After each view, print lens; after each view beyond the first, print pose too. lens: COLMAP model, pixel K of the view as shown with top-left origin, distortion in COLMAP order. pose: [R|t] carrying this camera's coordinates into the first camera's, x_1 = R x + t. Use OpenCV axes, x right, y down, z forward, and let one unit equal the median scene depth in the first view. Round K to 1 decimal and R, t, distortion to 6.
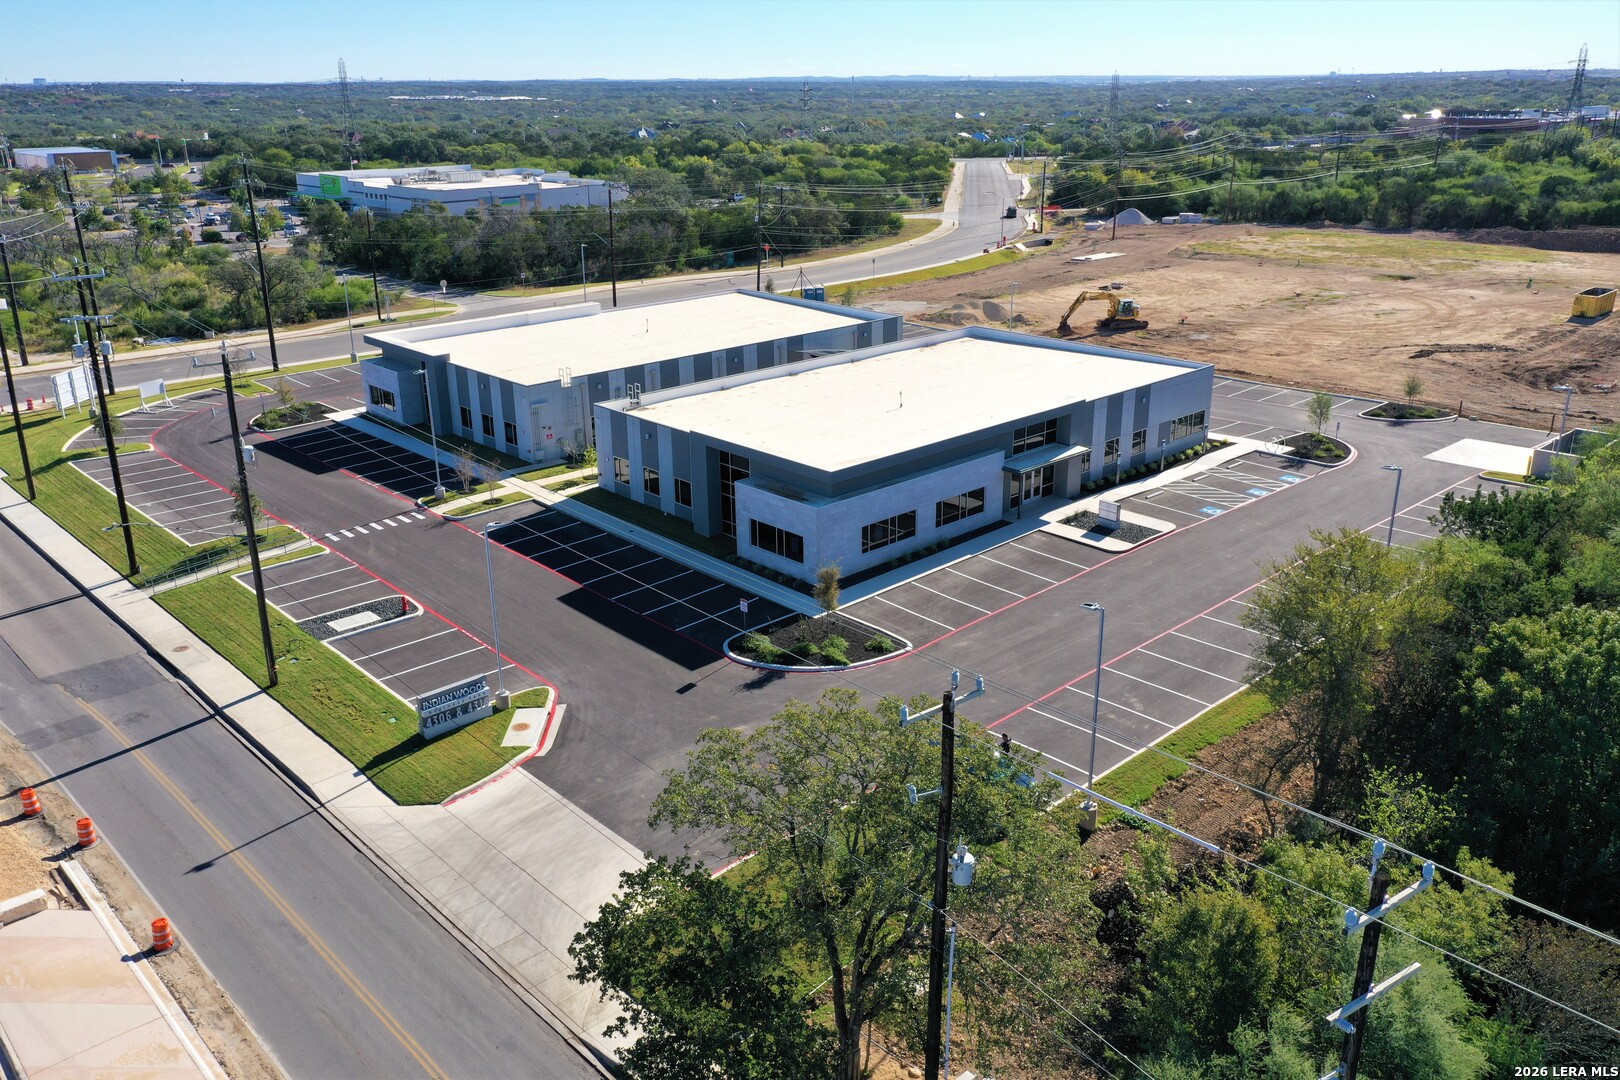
lens RADIAL K [[1288.5, 0, 808.5], [0, 1288.5, 534.6], [0, 0, 1]] dist [0.010101, 0.000881]
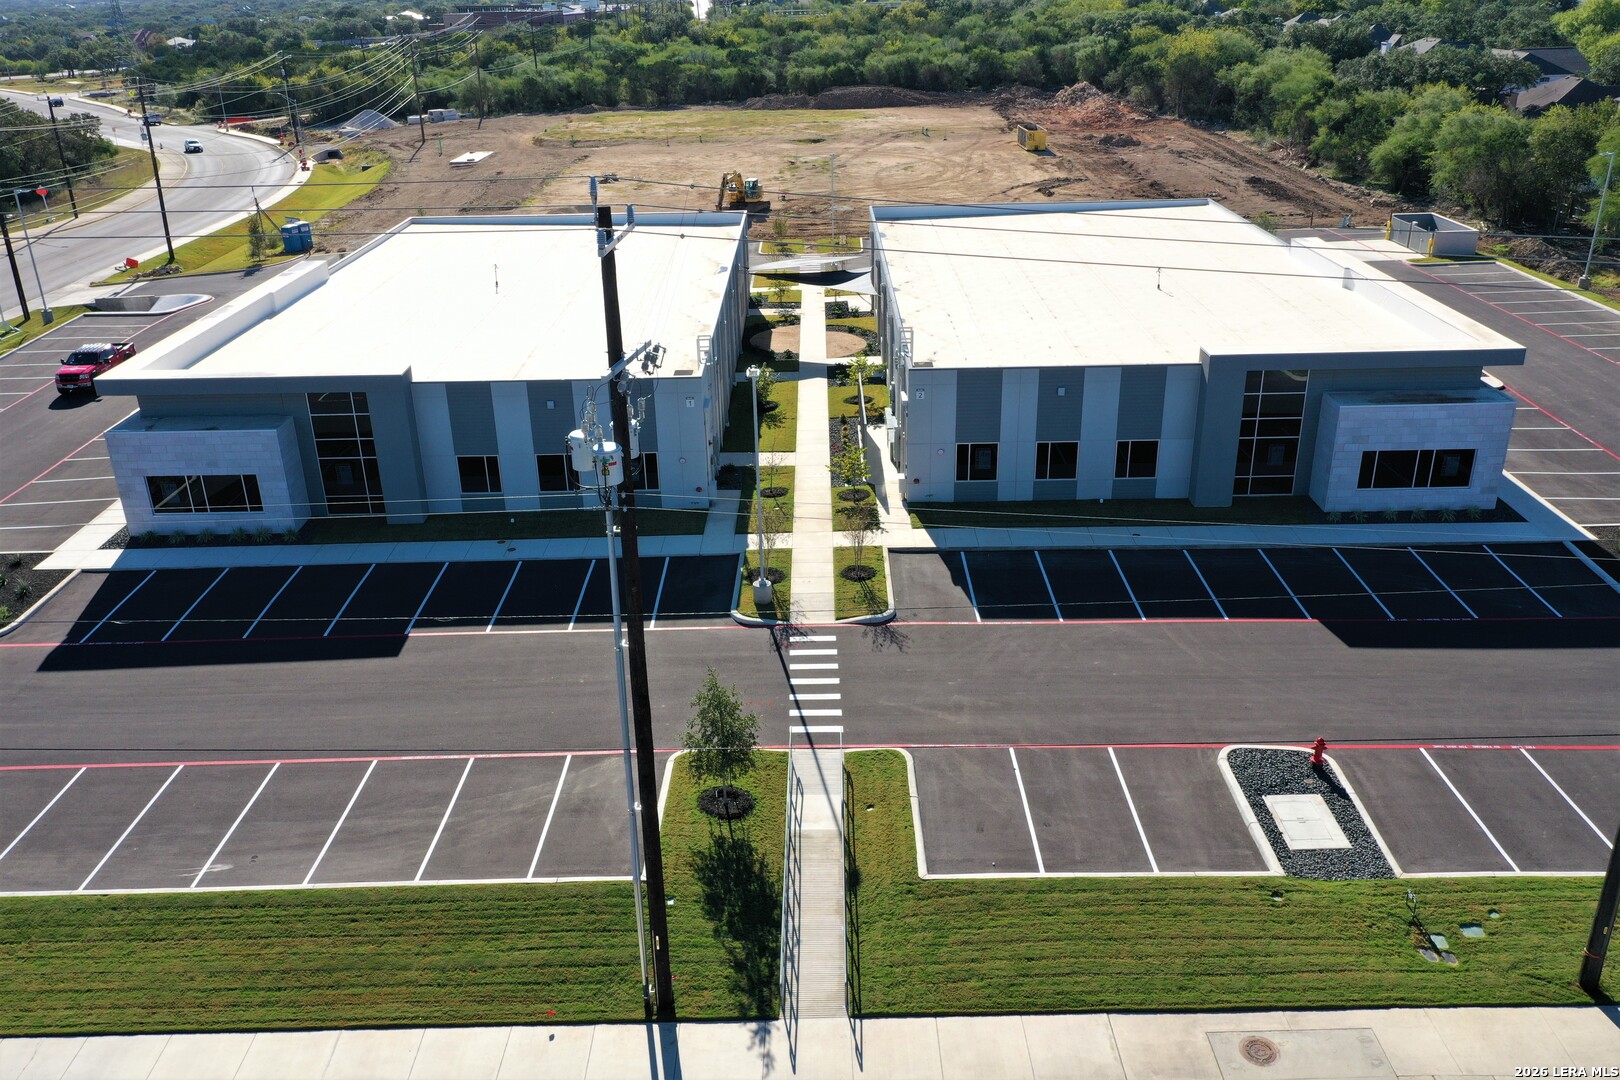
lens RADIAL K [[1288.5, 0, 807.9], [0, 1288.5, 537.4], [0, 0, 1]] dist [0.010101, 0.000881]
pose [[0.683705, -0.296988, 0.666593, -0.722551], [0.258703, 0.952758, 0.159140, -0.155528], [-0.682364, 0.063645, 0.728237, 0.691267]]
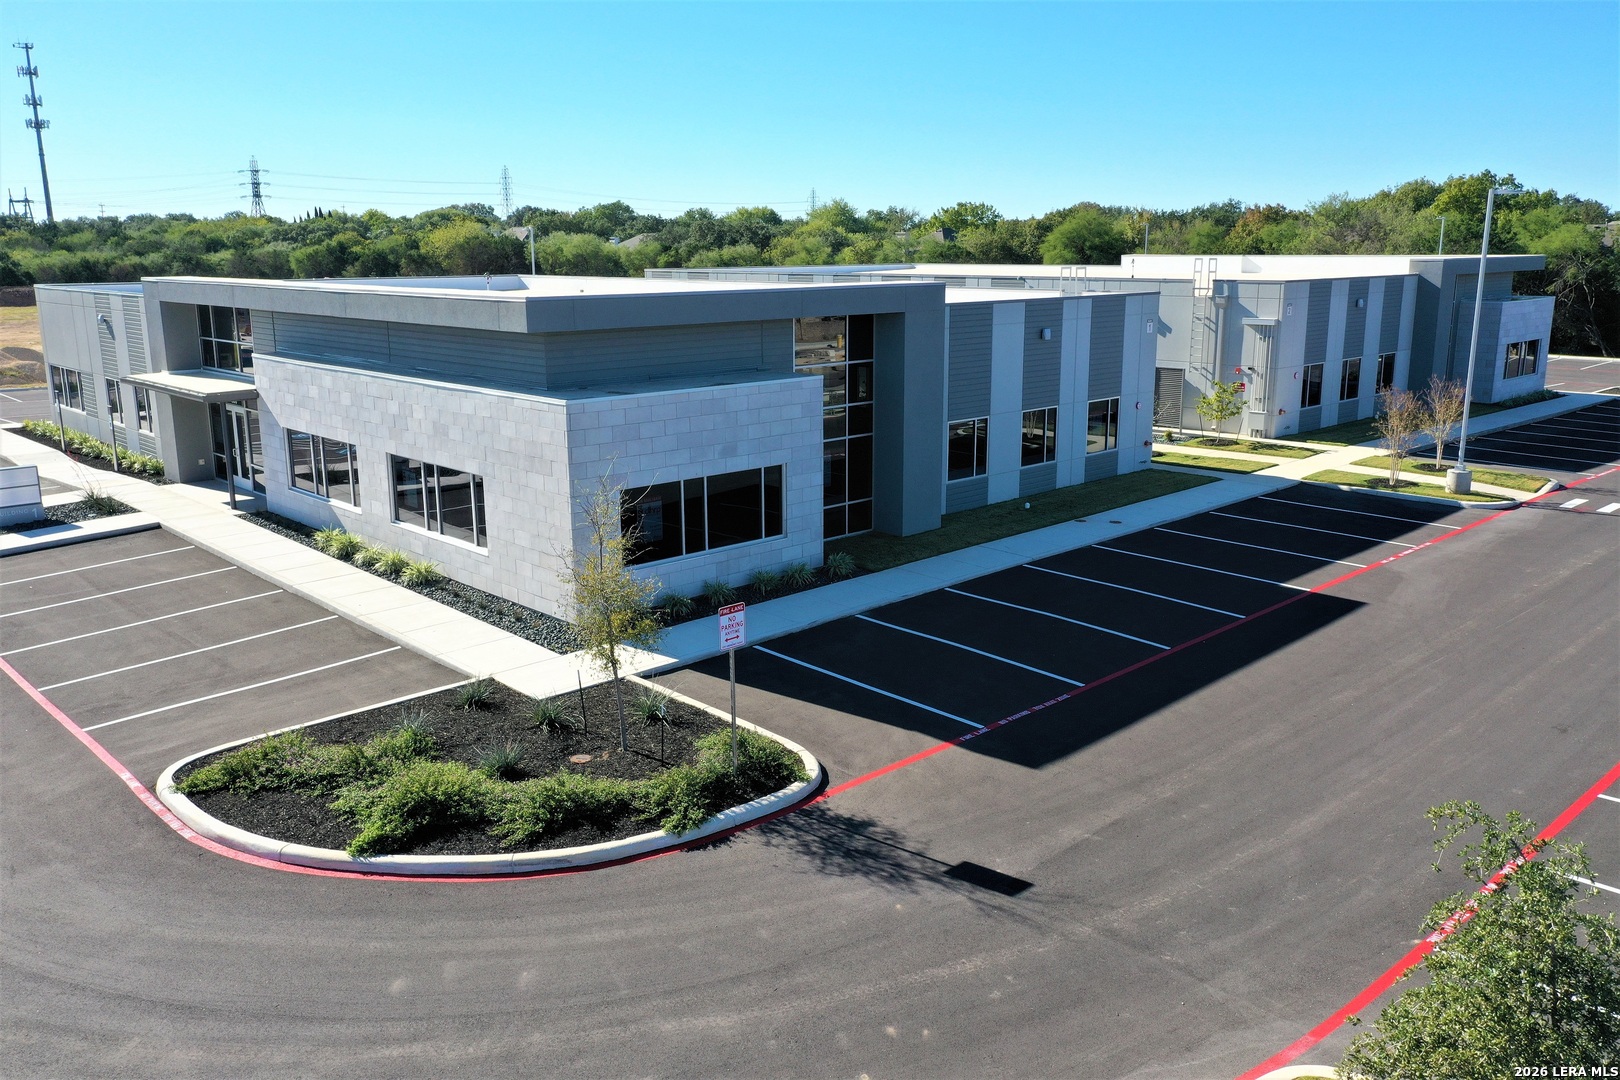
lens RADIAL K [[1288.5, 0, 805.9], [0, 1288.5, 534.8], [0, 0, 1]] dist [0.010101, 0.000881]
pose [[-0.010144, -0.209122, 0.977837, -0.837682], [0.341421, 0.918396, 0.199952, -0.210496], [-0.939856, 0.335882, 0.062083, 1.382343]]
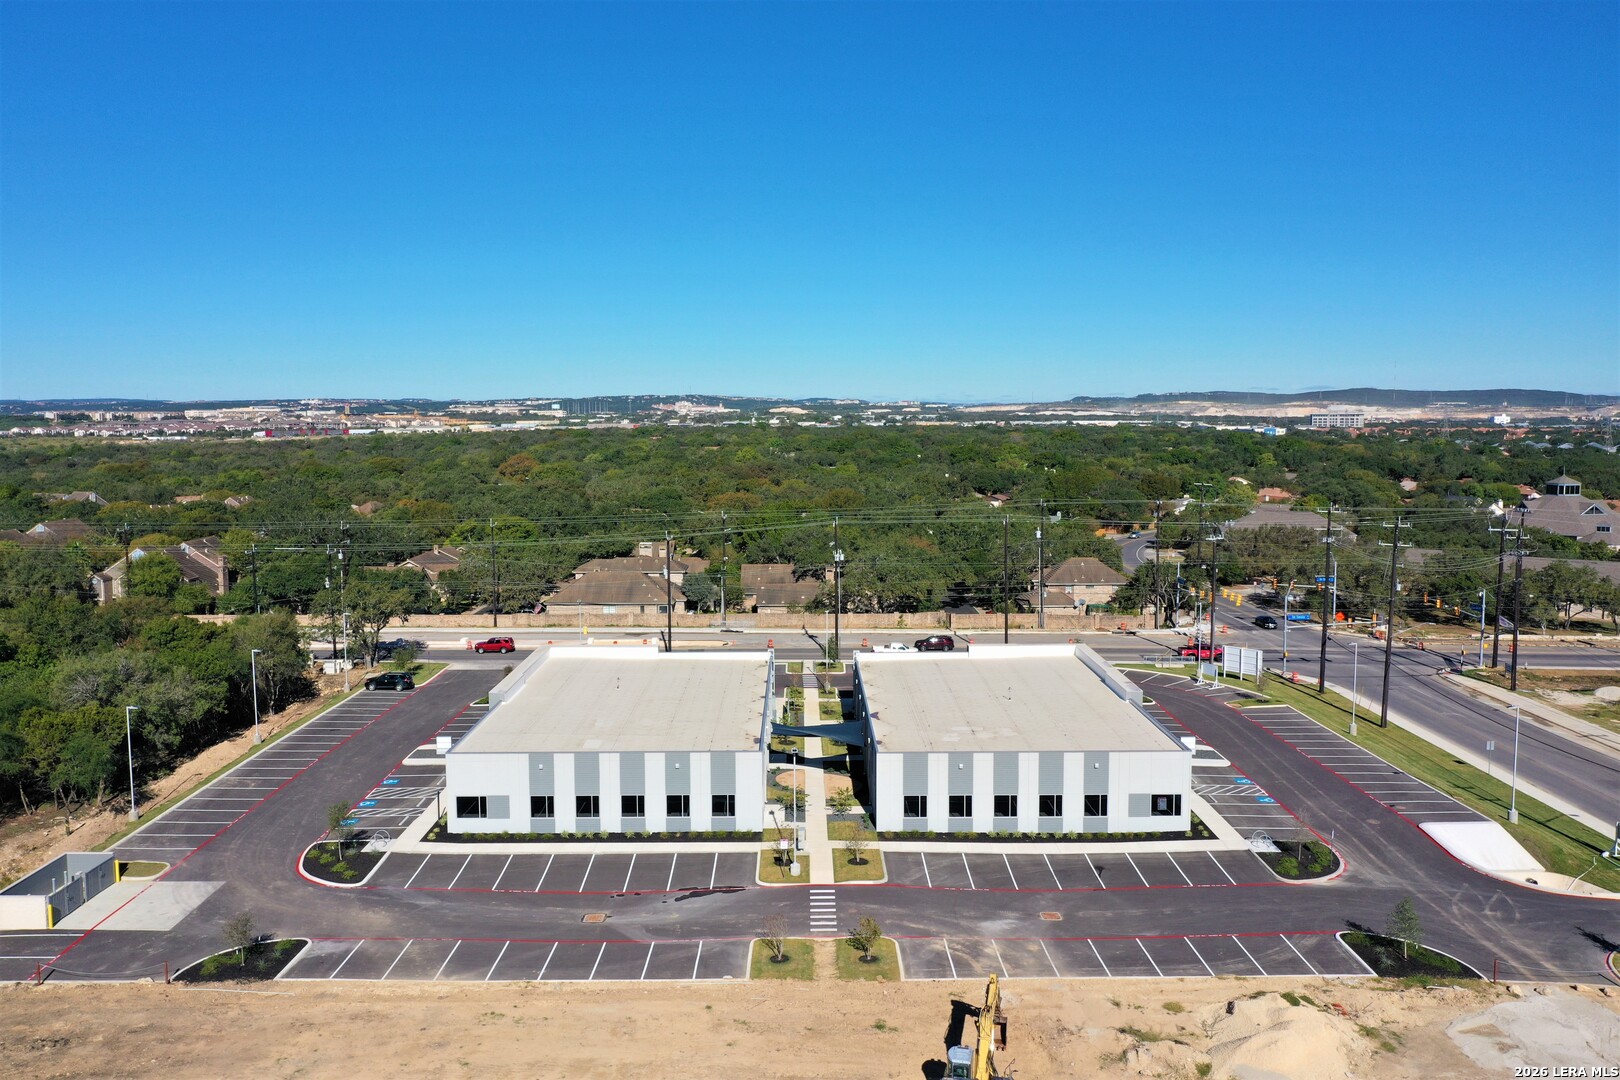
lens RADIAL K [[1288.5, 0, 803.9], [0, 1288.5, 533.7], [0, 0, 1]] dist [0.010101, 0.000881]
pose [[-0.679367, 0.085216, -0.728834, 1.066771], [-0.234226, 0.916094, 0.325439, -0.859215], [0.695413, 0.391804, -0.602404, 2.200108]]
